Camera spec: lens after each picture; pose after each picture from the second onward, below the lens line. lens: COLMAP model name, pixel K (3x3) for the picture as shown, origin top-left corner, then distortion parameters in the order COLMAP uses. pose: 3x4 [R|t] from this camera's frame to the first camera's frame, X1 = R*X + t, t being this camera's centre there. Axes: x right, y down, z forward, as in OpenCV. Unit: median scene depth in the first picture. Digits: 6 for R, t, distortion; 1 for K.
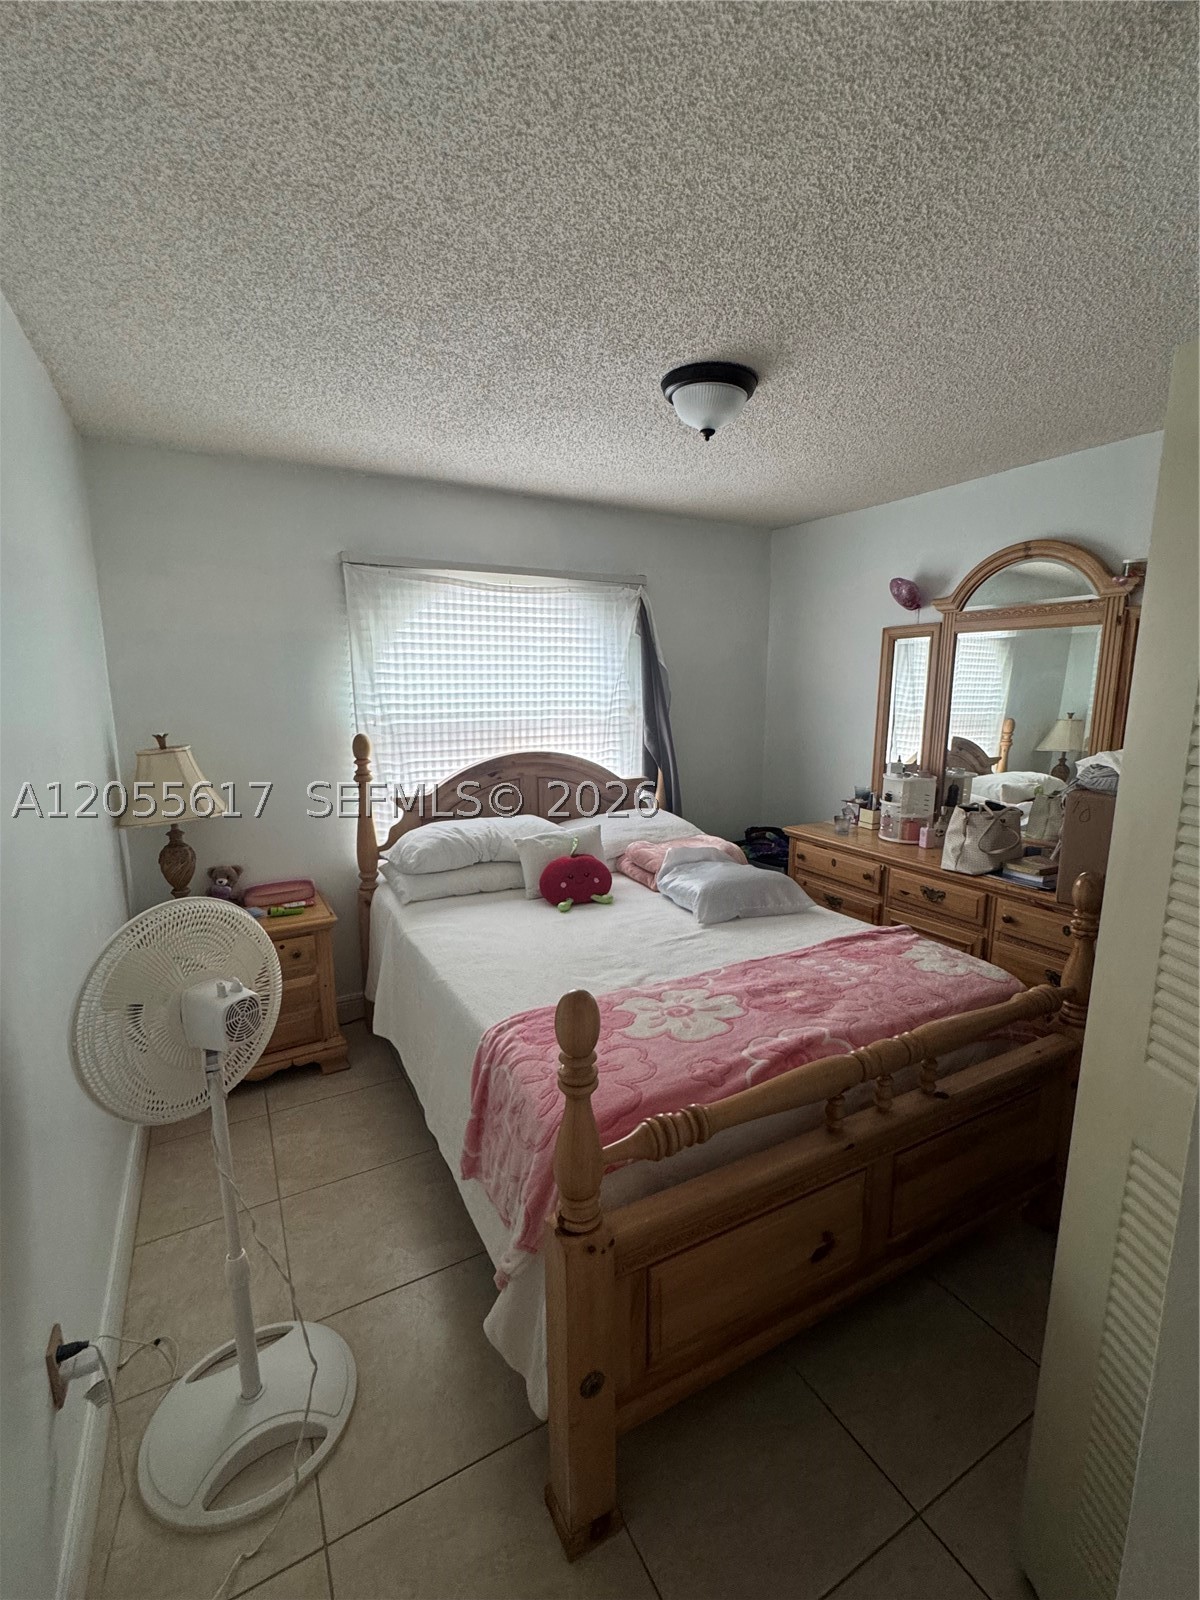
lens RADIAL K [[697.4, 0, 598.5], [0, 697.4, 807.0], [0, 0, 1]] dist [0.002504, 0.000192]
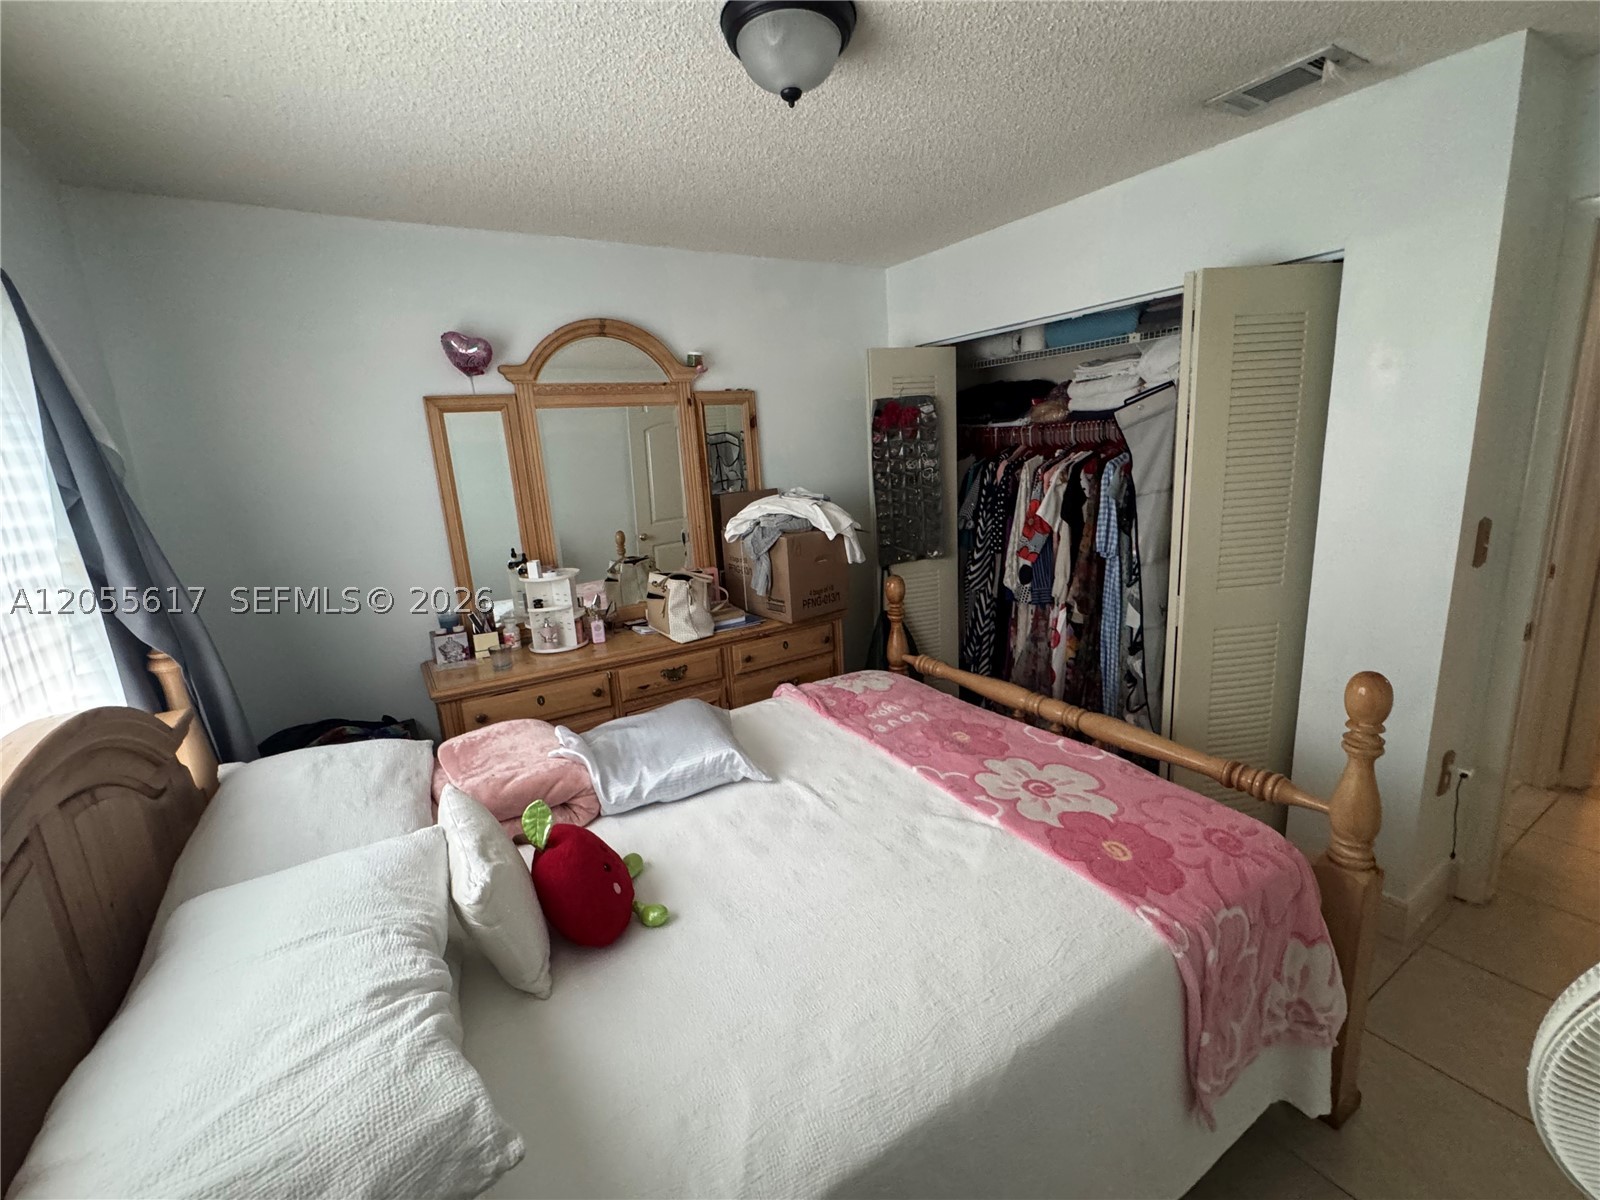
lens RADIAL K [[697.4, 0, 797.3], [0, 697.4, 601.3], [0, 0, 1]] dist [0.002504, 0.000192]
pose [[-0.052821, -0.210420, 0.976183, -0.437507], [0.236718, 0.947047, 0.216948, -0.133914], [-0.970142, 0.242539, -0.000214, 0.762193]]
